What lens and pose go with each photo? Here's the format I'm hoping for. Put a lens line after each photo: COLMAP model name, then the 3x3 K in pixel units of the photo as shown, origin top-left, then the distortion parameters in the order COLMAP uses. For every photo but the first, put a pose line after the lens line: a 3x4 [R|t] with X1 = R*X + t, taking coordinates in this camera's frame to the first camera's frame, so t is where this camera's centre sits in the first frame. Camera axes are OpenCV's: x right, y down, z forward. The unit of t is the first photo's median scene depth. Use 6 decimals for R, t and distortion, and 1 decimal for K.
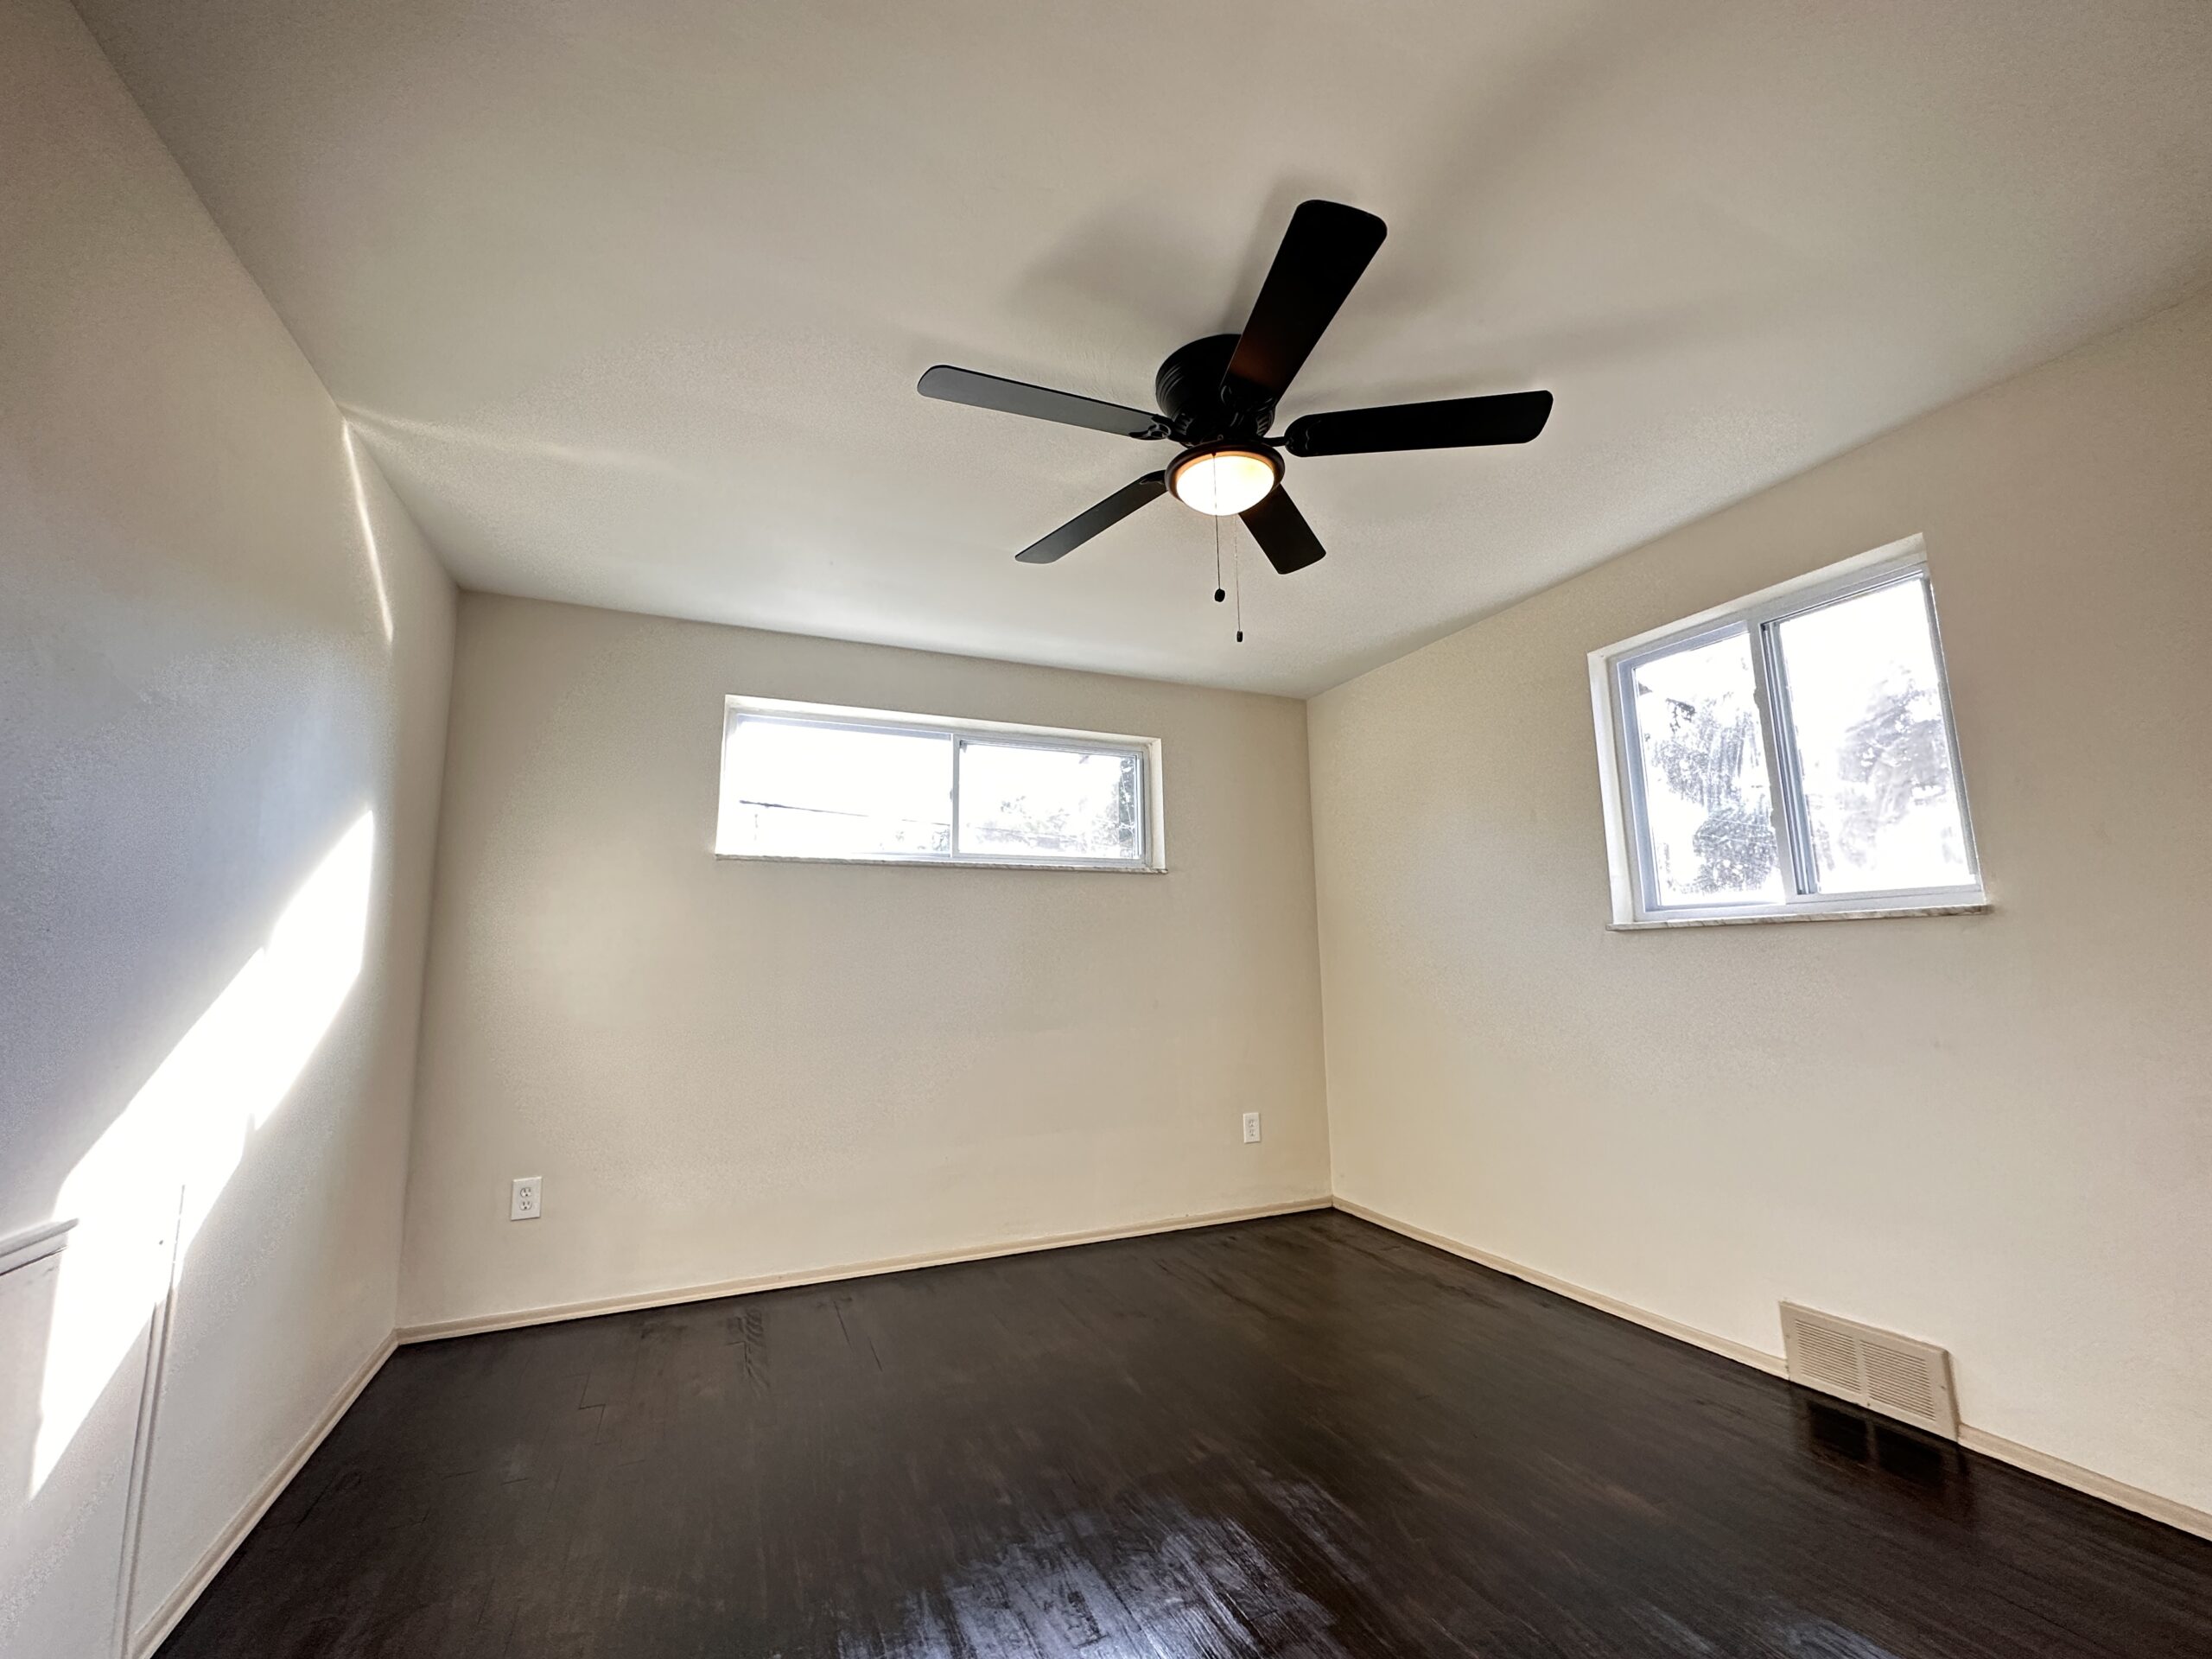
lens RADIAL K [[879.9, 0, 1057.1], [0, 879.9, 789.1], [0, 0, 1]] dist [-0.002640, 0.000086]
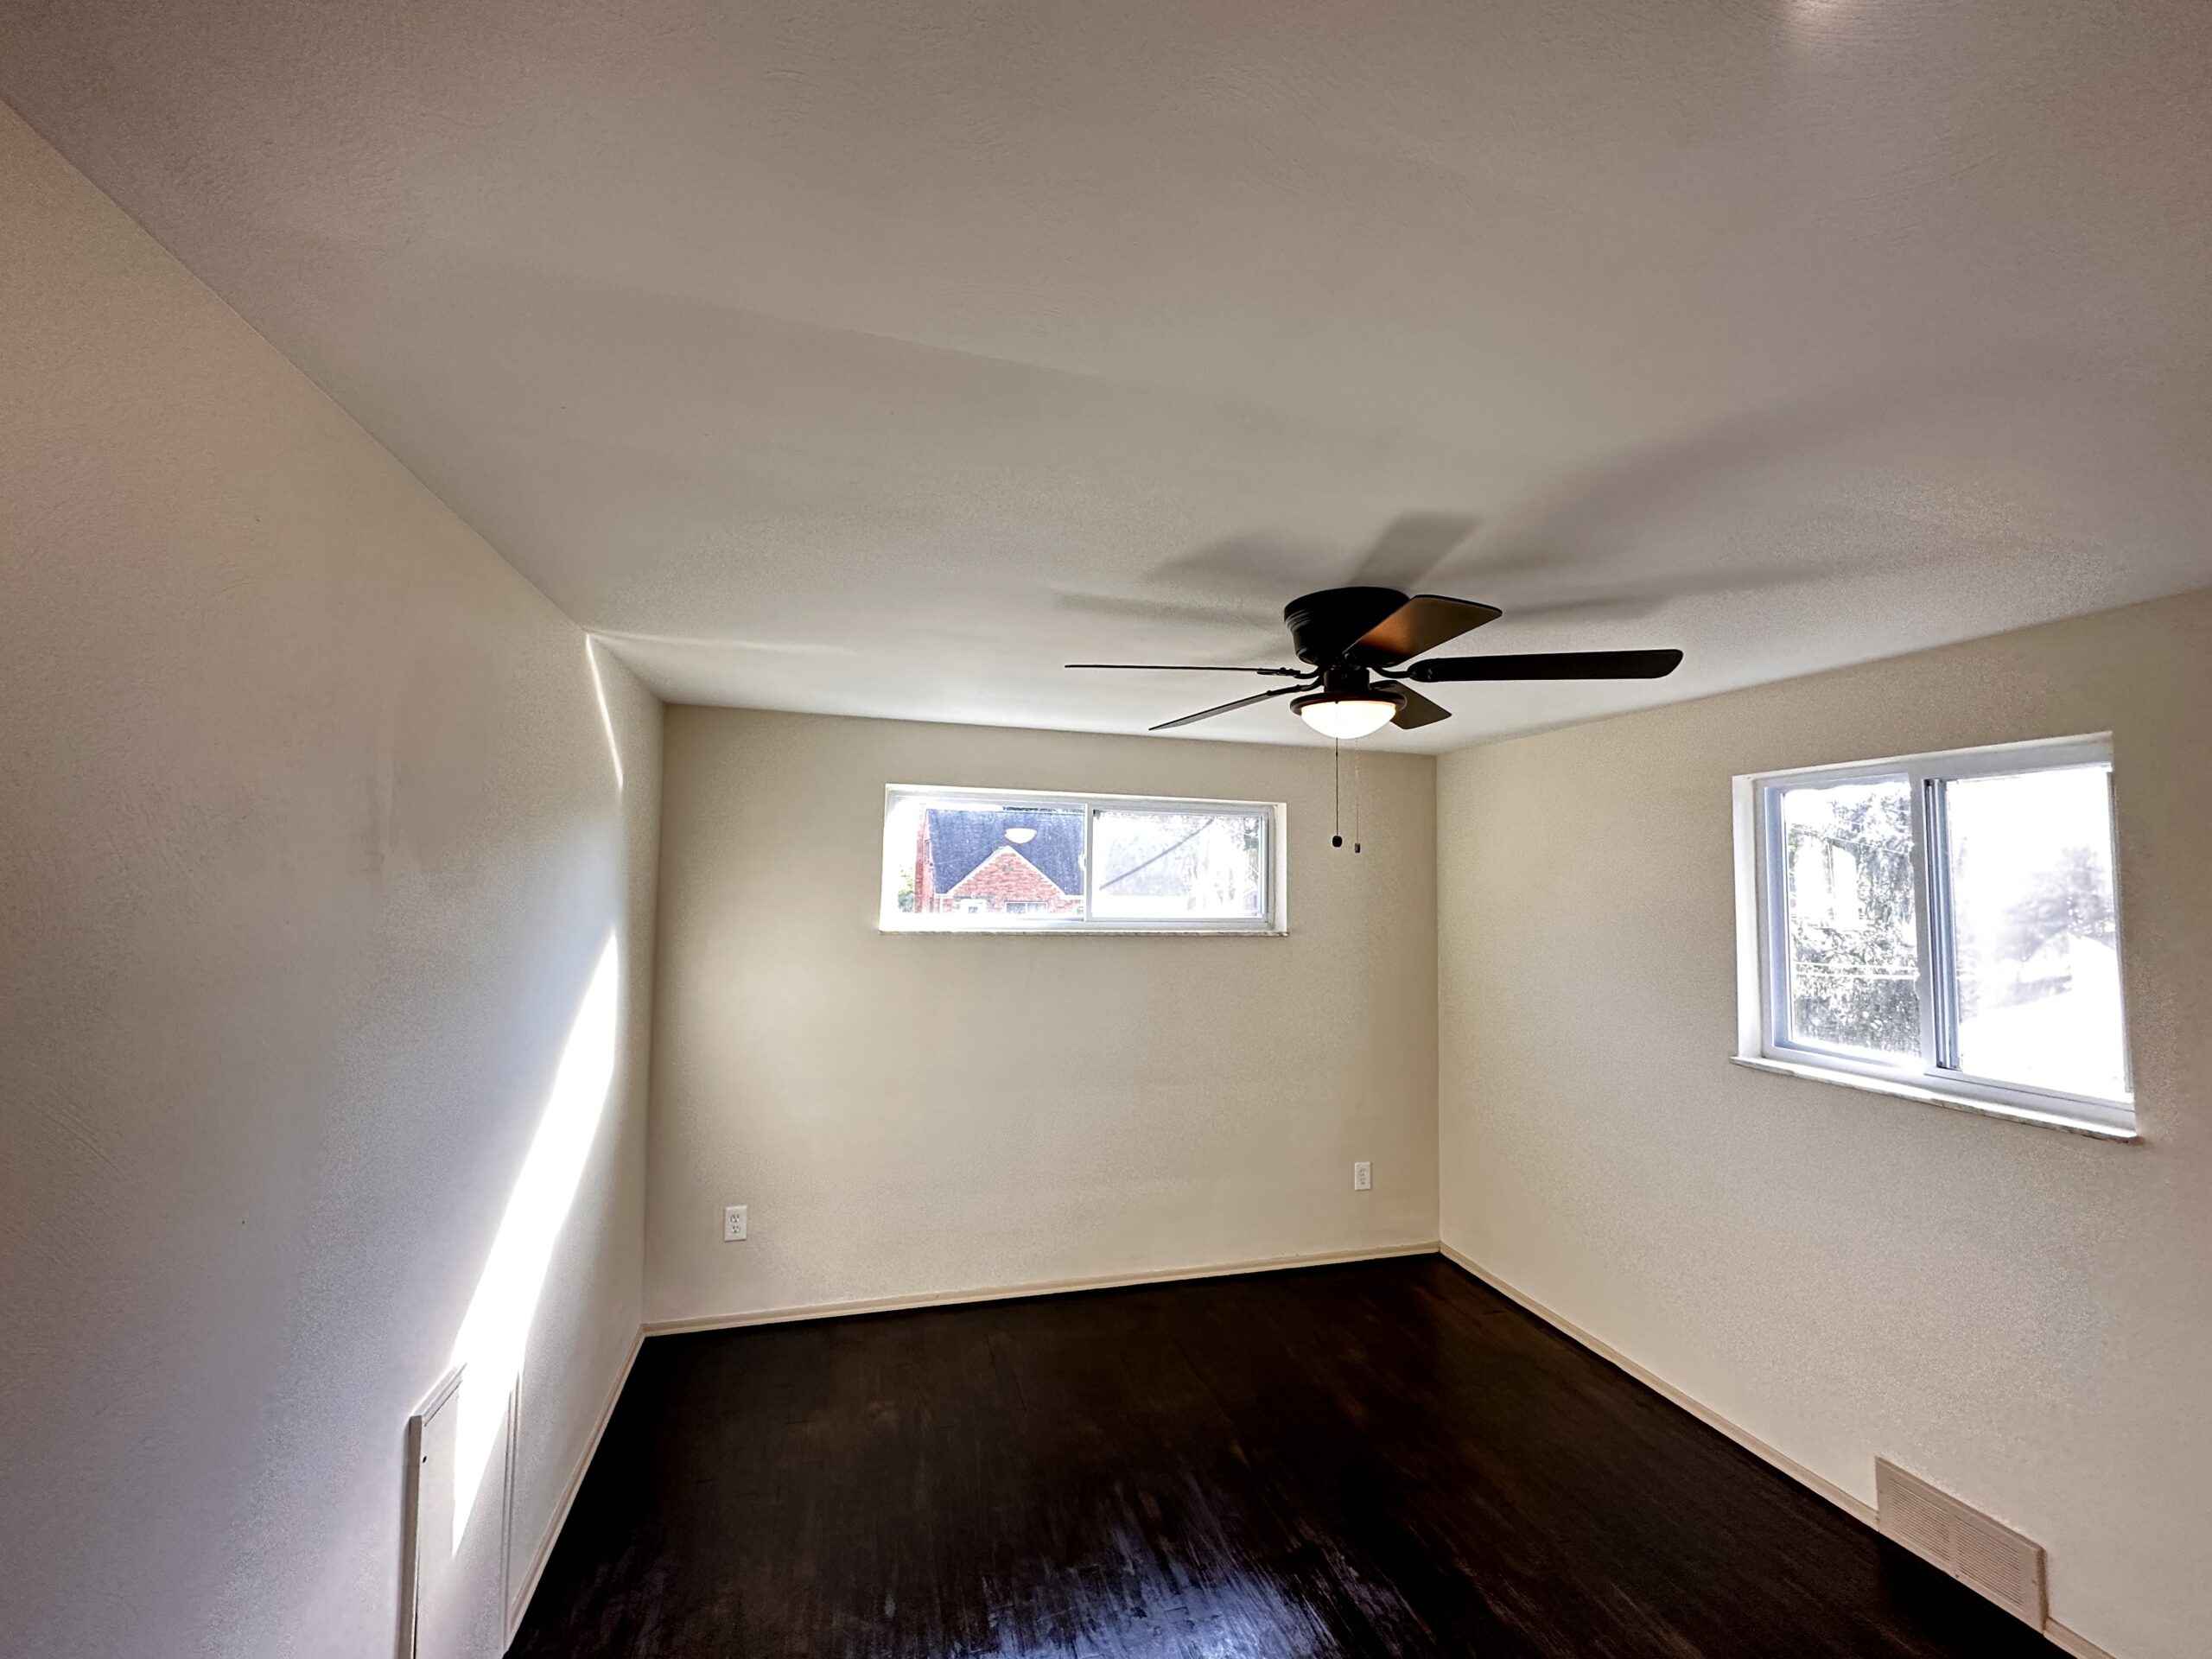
lens RADIAL K [[879.9, 0, 1058.7], [0, 879.9, 755.6], [0, 0, 1]] dist [-0.002640, 0.000086]
pose [[0.989931, 0.018694, -0.140311, -0.004517], [-0.006801, 0.996378, 0.084765, -0.292107], [0.141387, -0.082958, 0.986472, -0.082334]]
